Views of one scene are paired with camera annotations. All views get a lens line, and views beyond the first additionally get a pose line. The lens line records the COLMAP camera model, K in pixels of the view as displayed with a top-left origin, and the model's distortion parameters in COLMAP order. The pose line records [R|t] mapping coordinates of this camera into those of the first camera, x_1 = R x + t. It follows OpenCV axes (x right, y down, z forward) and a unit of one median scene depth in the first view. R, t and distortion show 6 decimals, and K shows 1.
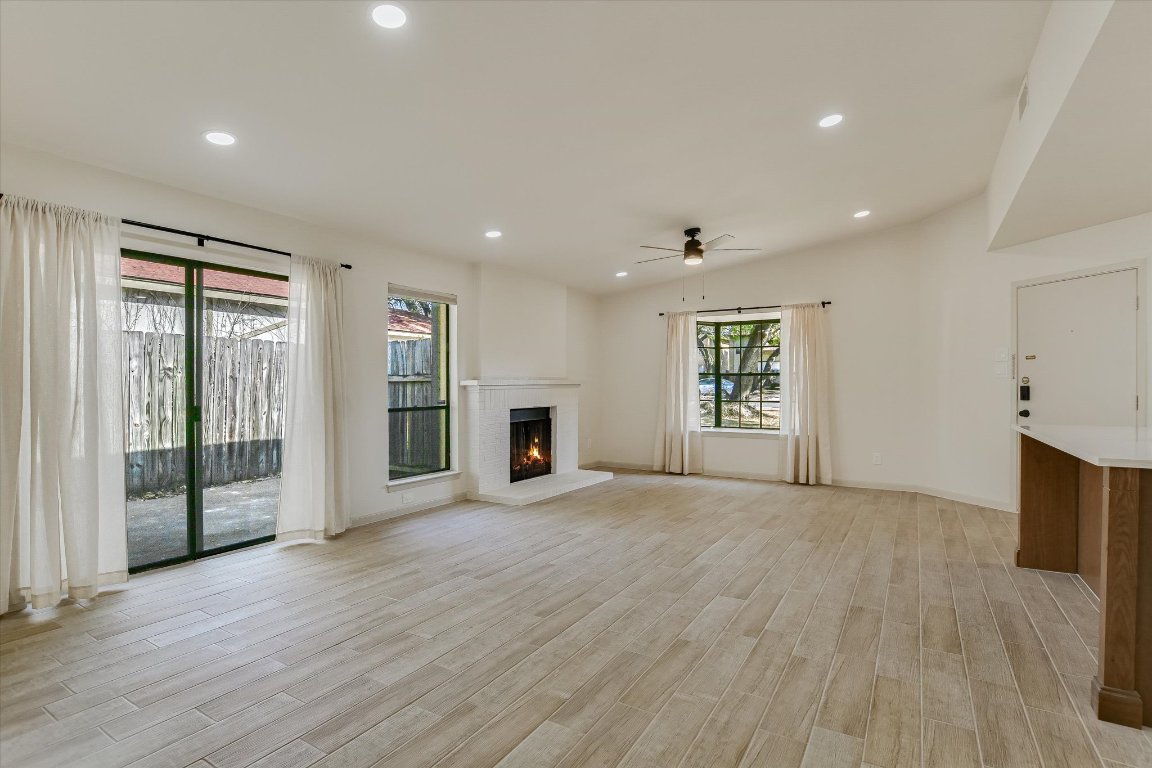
lens RADIAL K [[562.1, 0, 571.5], [0, 562.1, 387.1], [0, 0, 1]] dist [-0.027748, 0.002402]
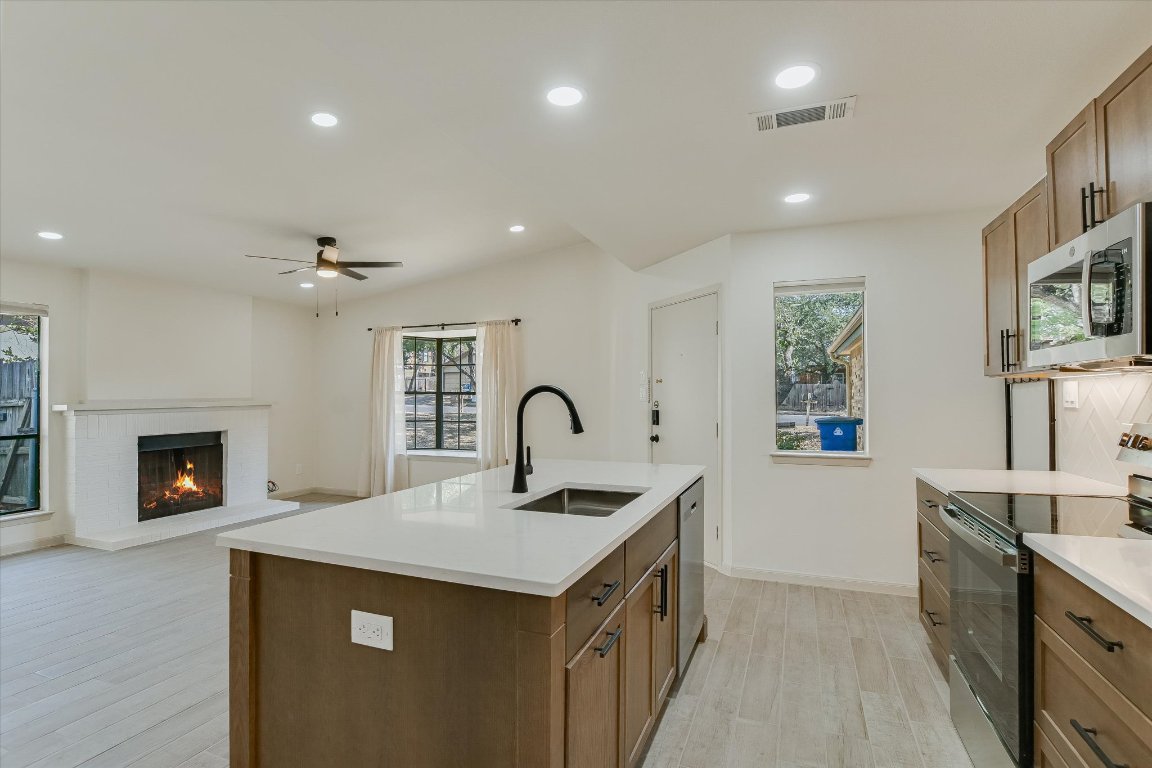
lens RADIAL K [[562.1, 0, 571.5], [0, 562.1, 387.1], [0, 0, 1]] dist [-0.027748, 0.002402]
pose [[0.985632, 0.000477, 0.168908, 0.621162], [0.002349, 0.999861, -0.016534, -0.032634], [-0.168892, 0.016694, 0.985493, 0.057341]]
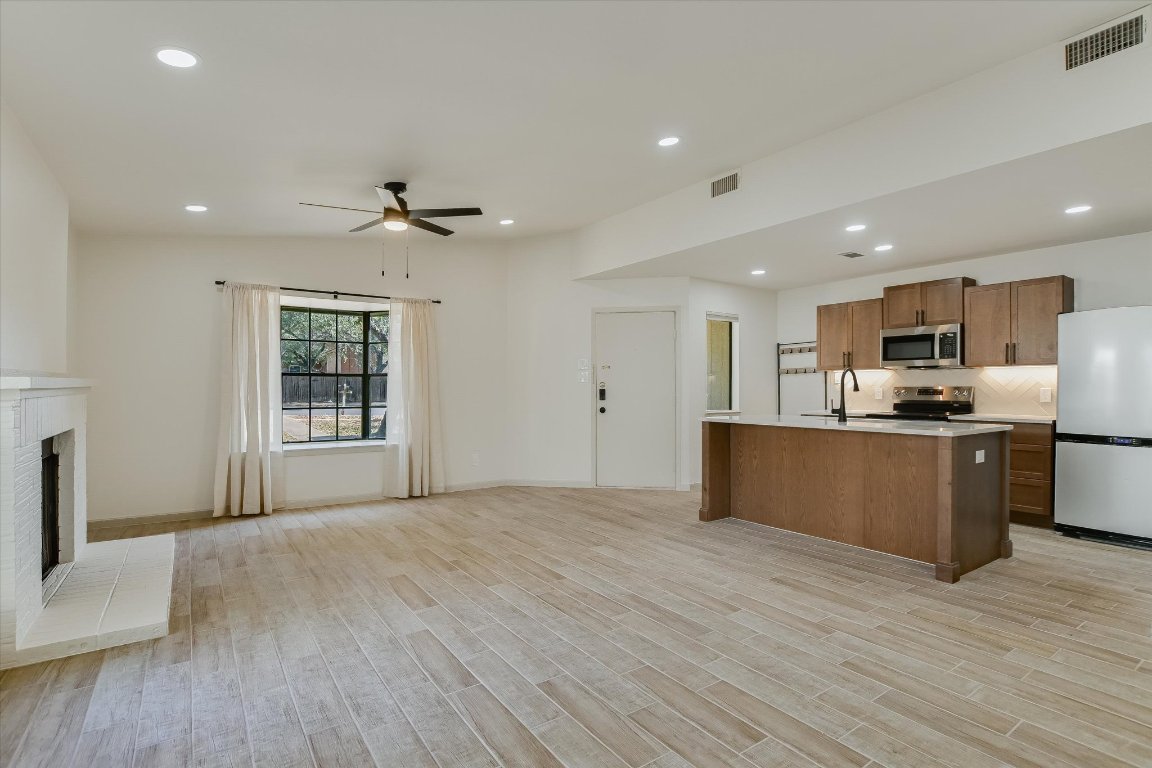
lens RADIAL K [[562.1, 0, 571.5], [0, 562.1, 387.1], [0, 0, 1]] dist [-0.027748, 0.002402]
pose [[0.402482, 0.001469, 0.915427, -0.520484], [0.001879, 0.999995, -0.002431, -0.004337], [-0.915426, 0.002699, 0.402477, 0.651083]]
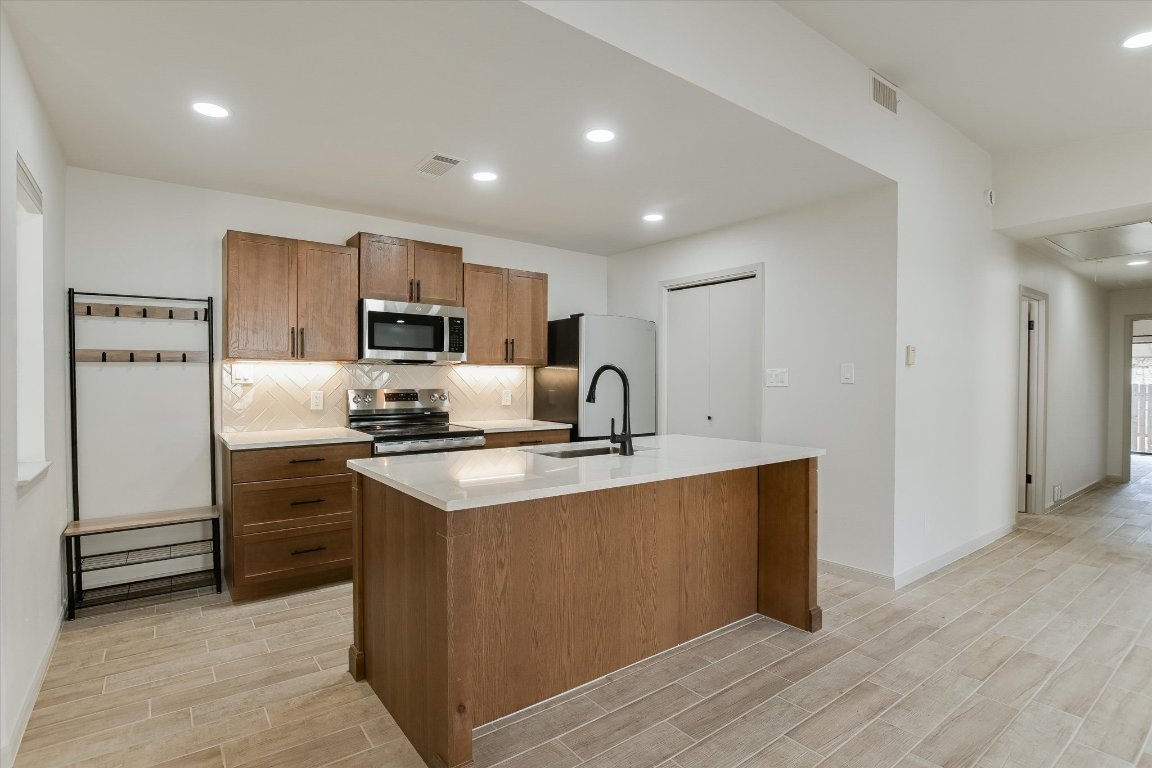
lens RADIAL K [[562.1, 0, 571.5], [0, 562.1, 387.1], [0, 0, 1]] dist [-0.027748, 0.002402]
pose [[-0.930750, -0.006486, 0.365599, 0.489409], [-0.002019, 0.999919, 0.012599, -0.024628], [-0.365651, 0.010988, -0.930687, 1.221371]]
